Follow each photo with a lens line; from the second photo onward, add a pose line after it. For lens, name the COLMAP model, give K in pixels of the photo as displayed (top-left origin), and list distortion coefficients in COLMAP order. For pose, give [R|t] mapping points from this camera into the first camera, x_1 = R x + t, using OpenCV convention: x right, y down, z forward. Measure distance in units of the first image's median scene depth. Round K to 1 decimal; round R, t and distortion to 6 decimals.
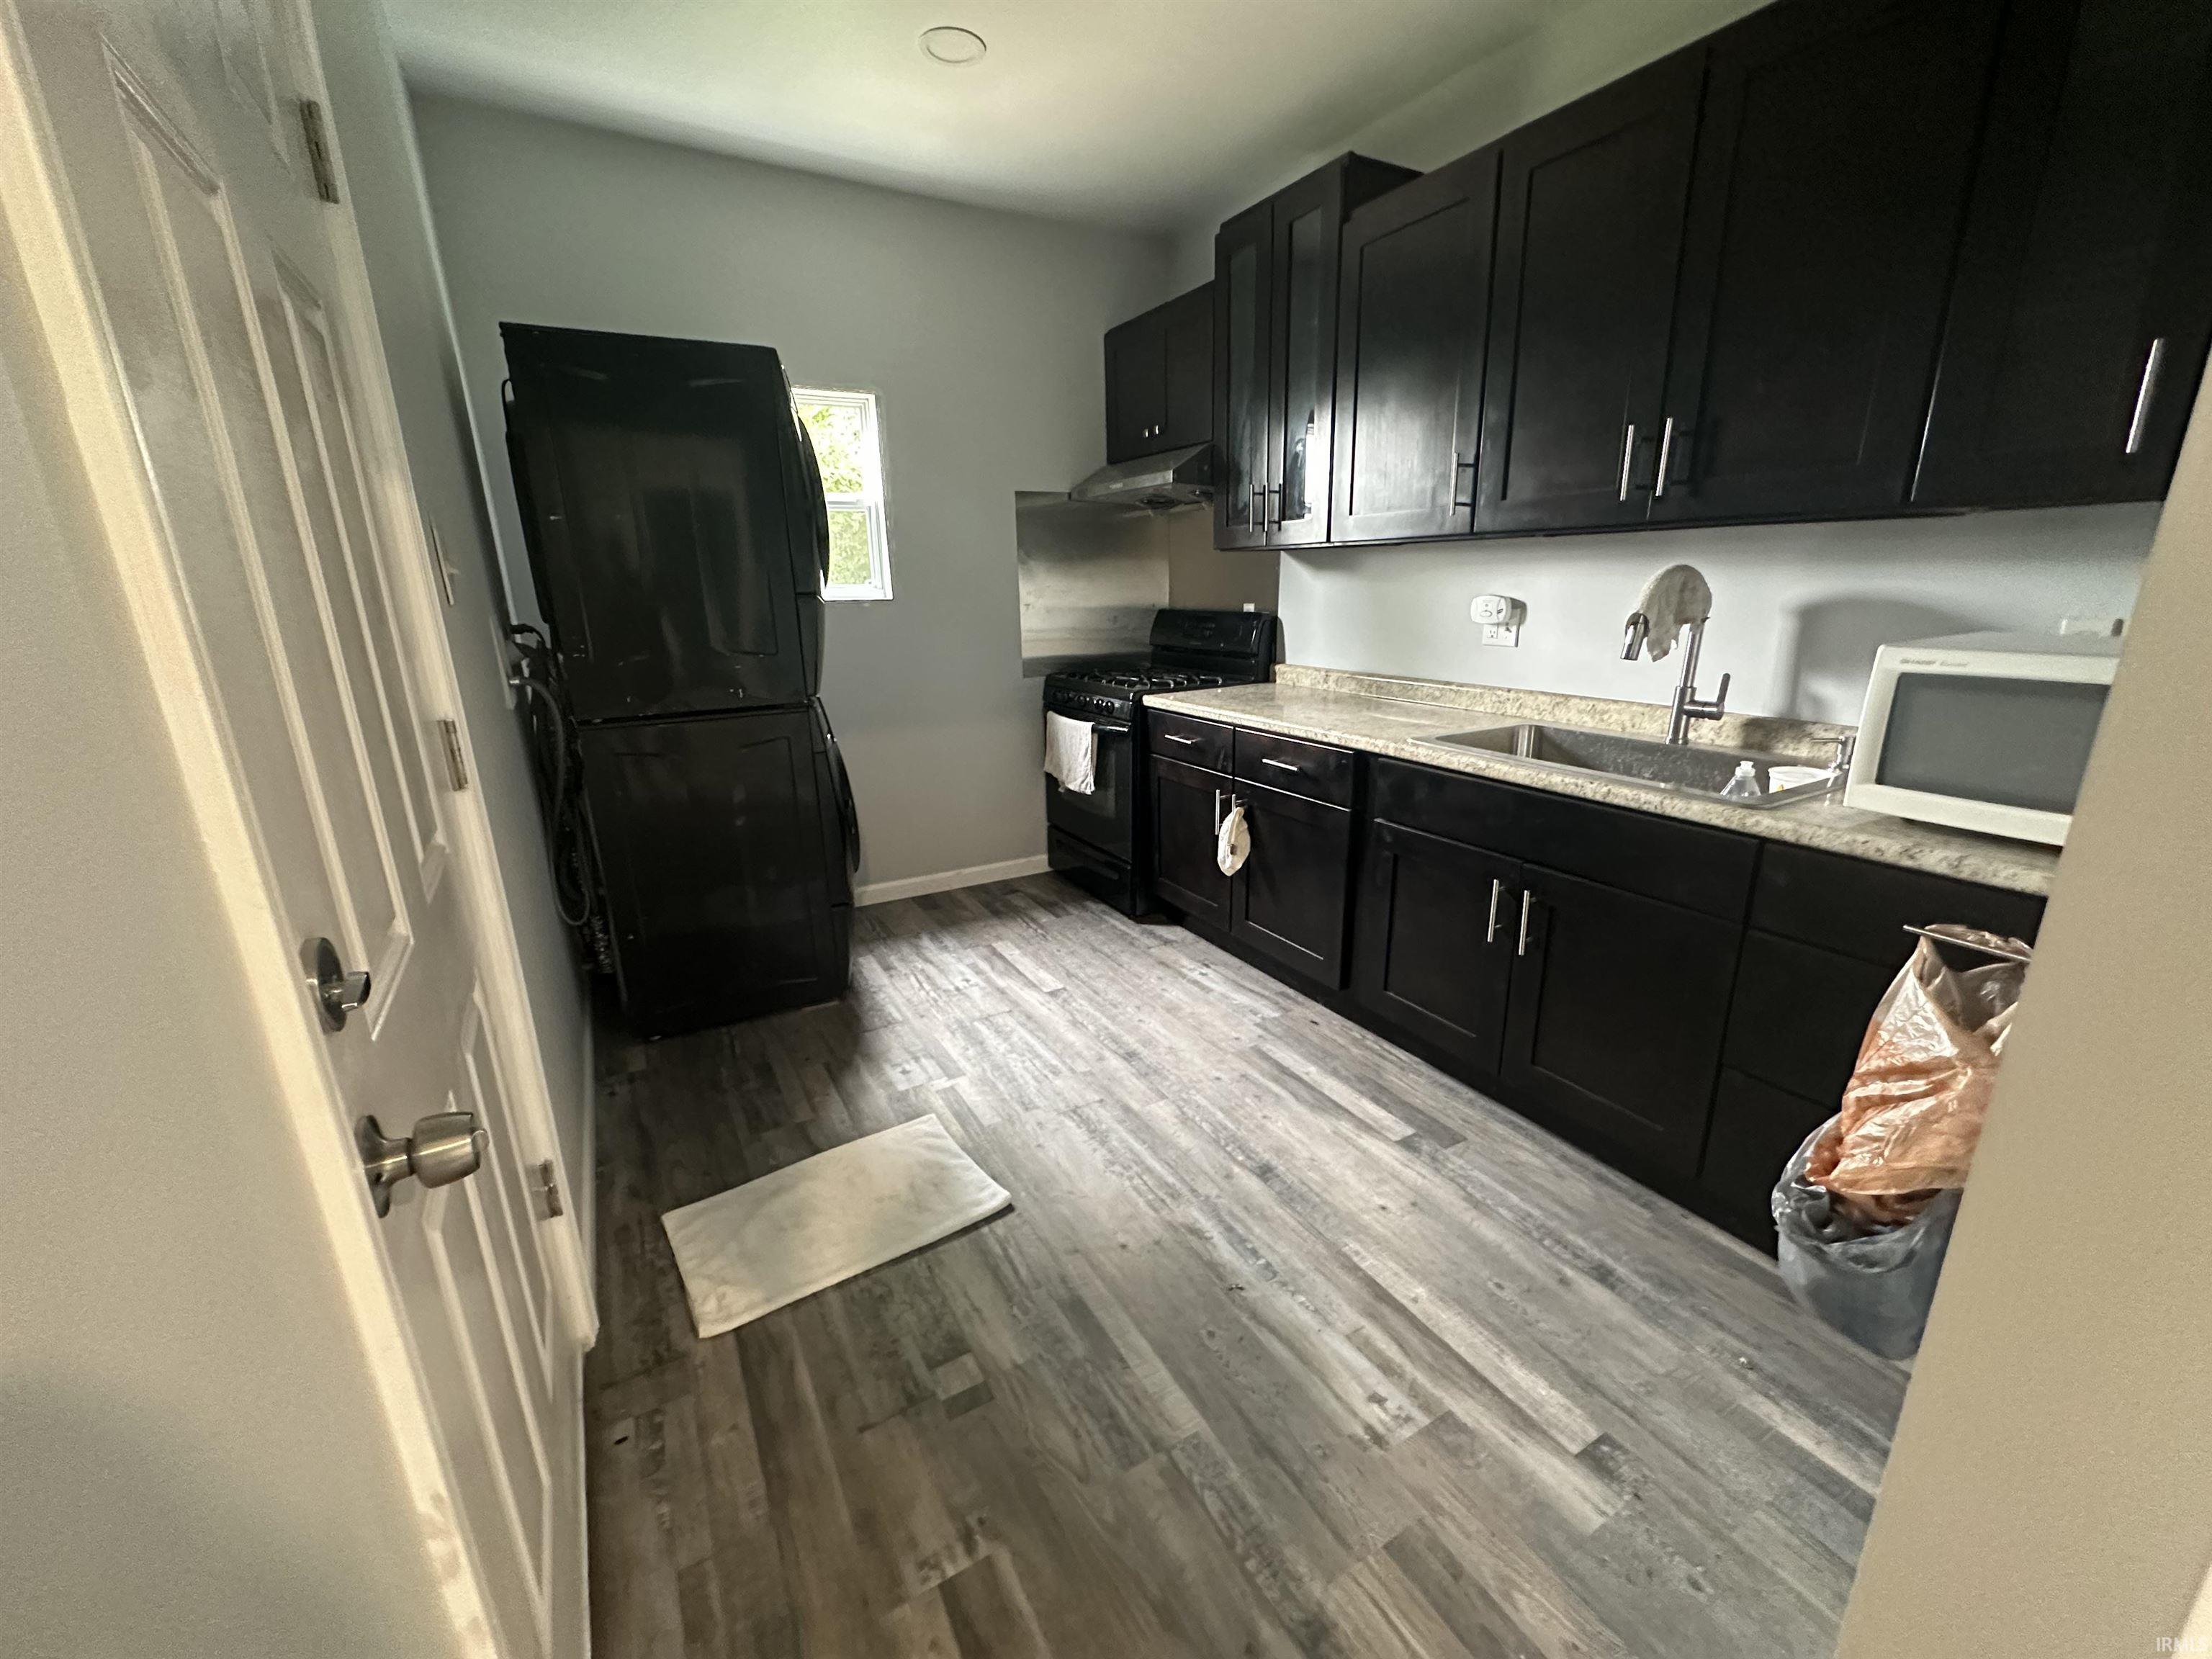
lens RADIAL K [[883.3, 0, 1106.0], [0, 883.3, 829.5], [0, 0, 1]] dist [-0.003079, 0.000854]
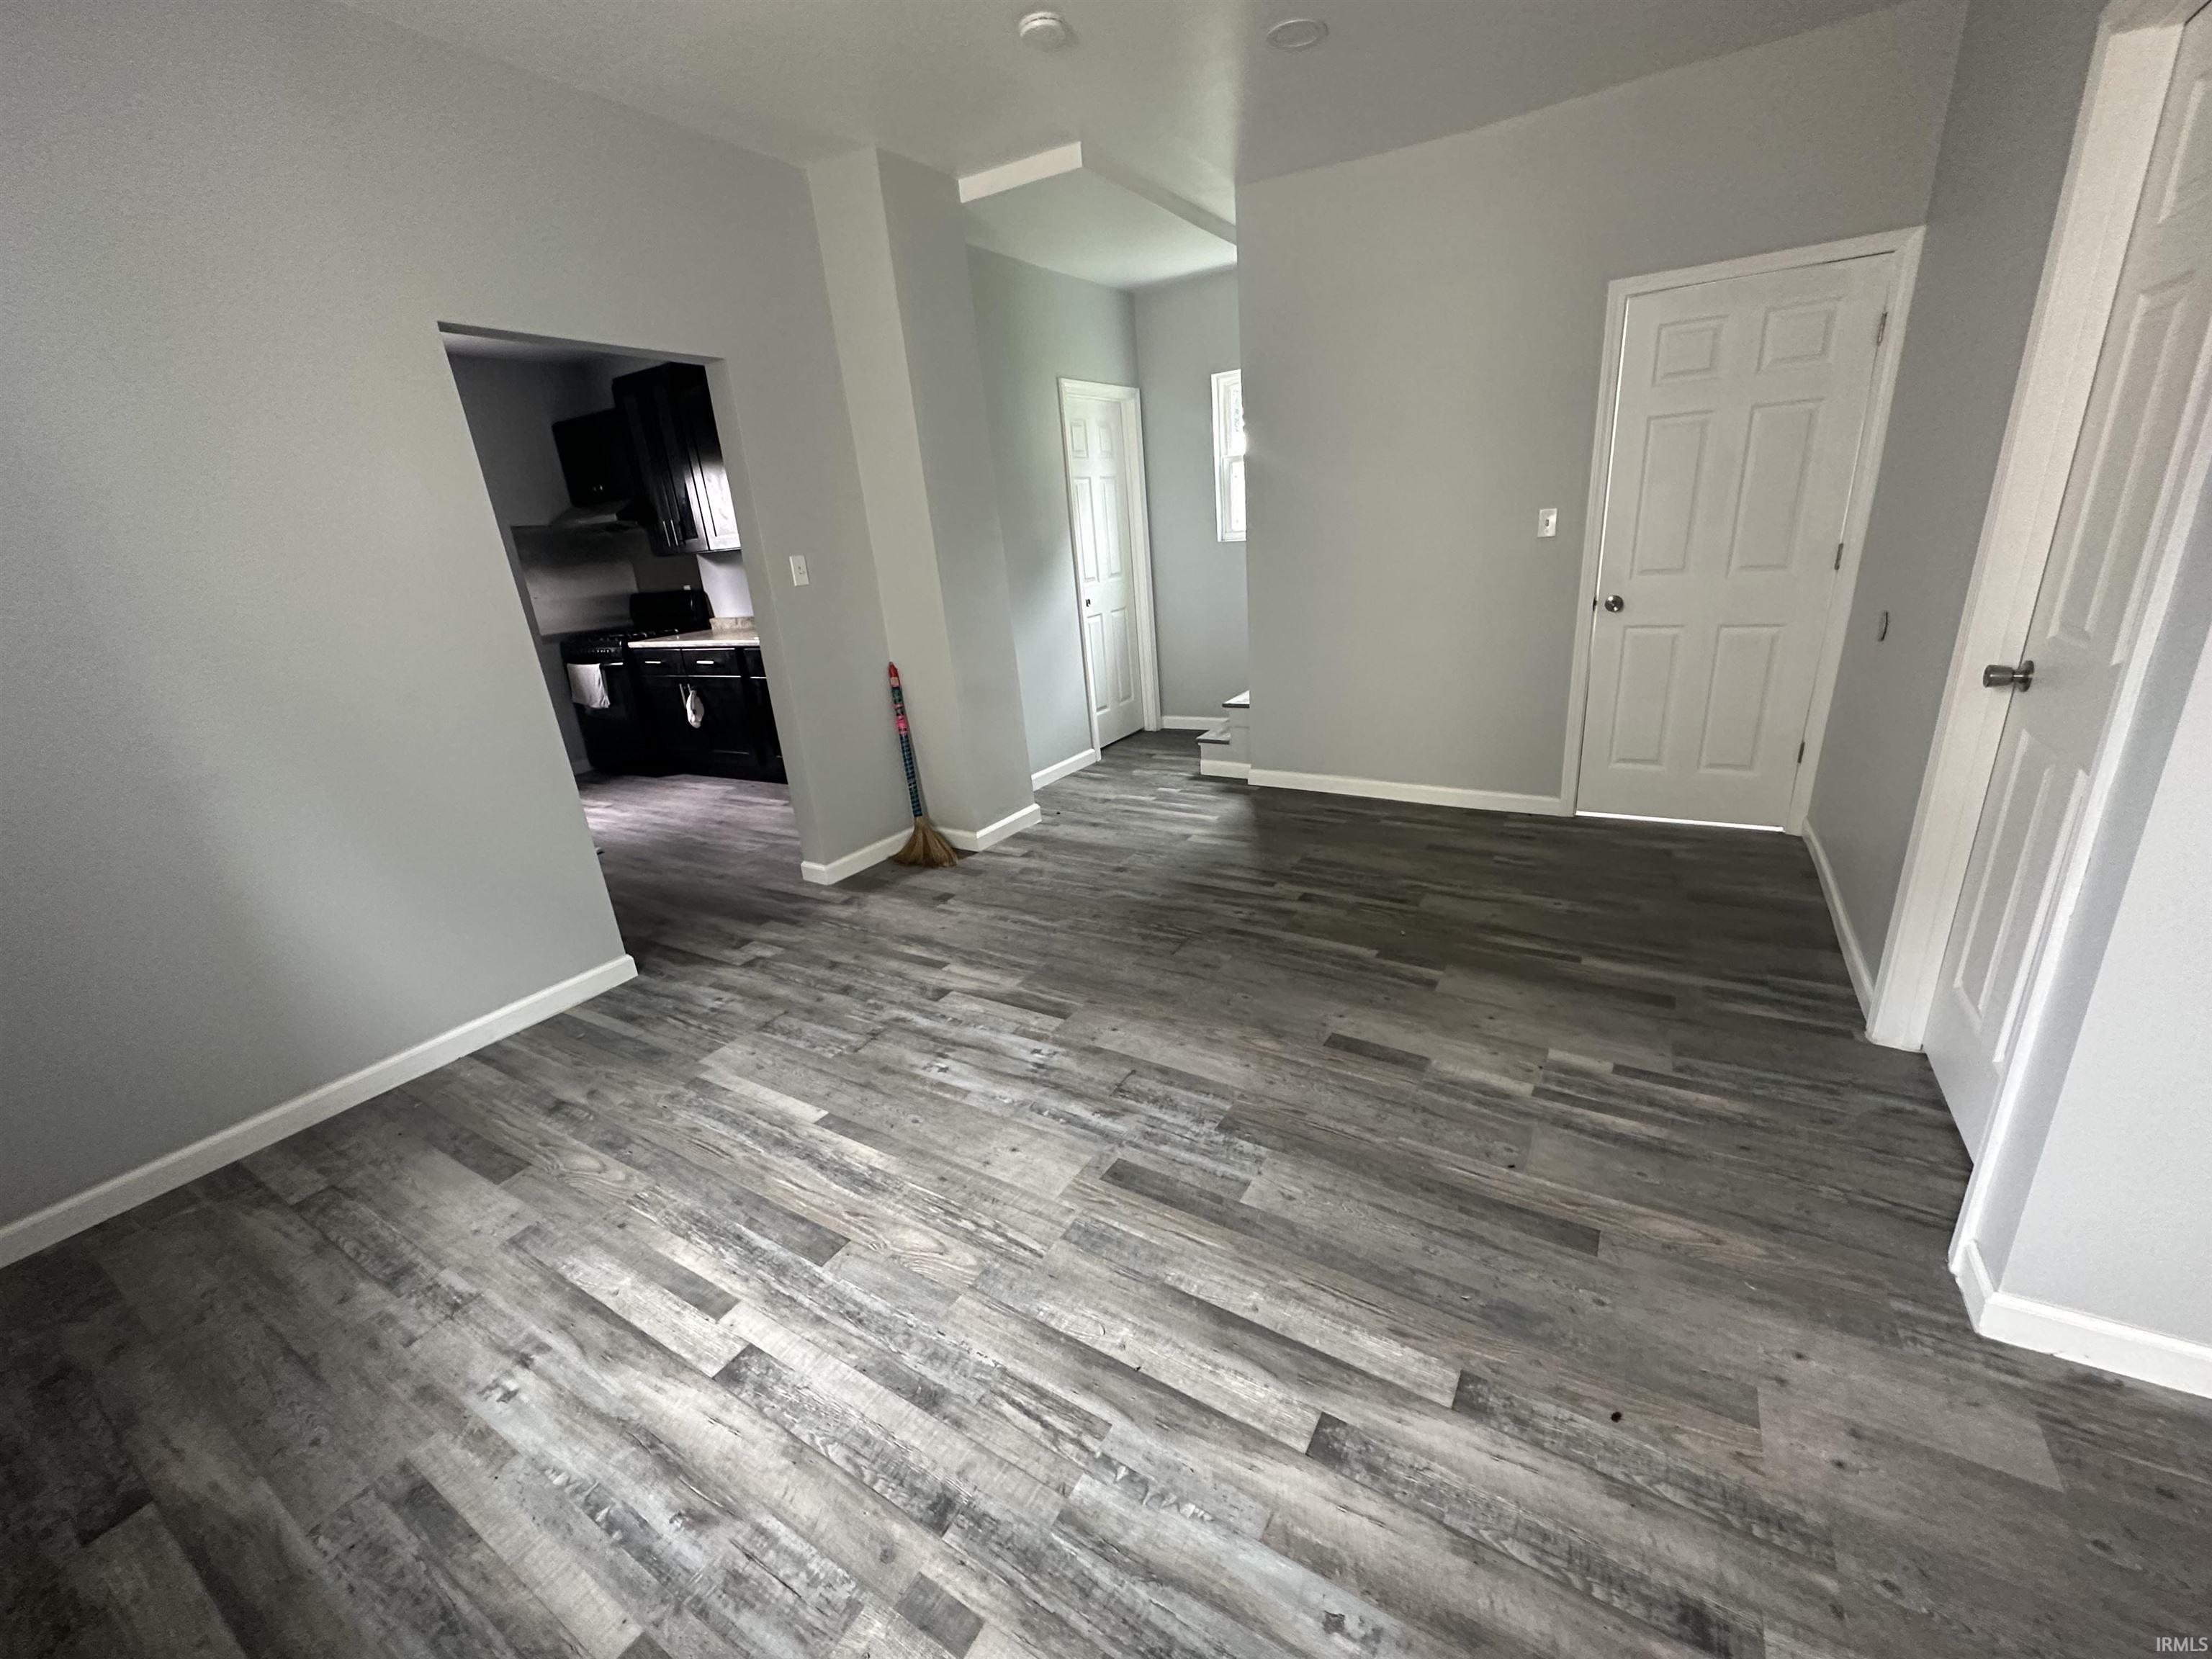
lens RADIAL K [[883.3, 0, 1106.0], [0, 883.3, 829.5], [0, 0, 1]] dist [-0.003079, 0.000854]
pose [[0.873749, -0.207400, 0.439941, 0.023926], [0.200026, 0.977720, 0.063660, 0.279013], [-0.443342, 0.032376, 0.895768, -0.940998]]
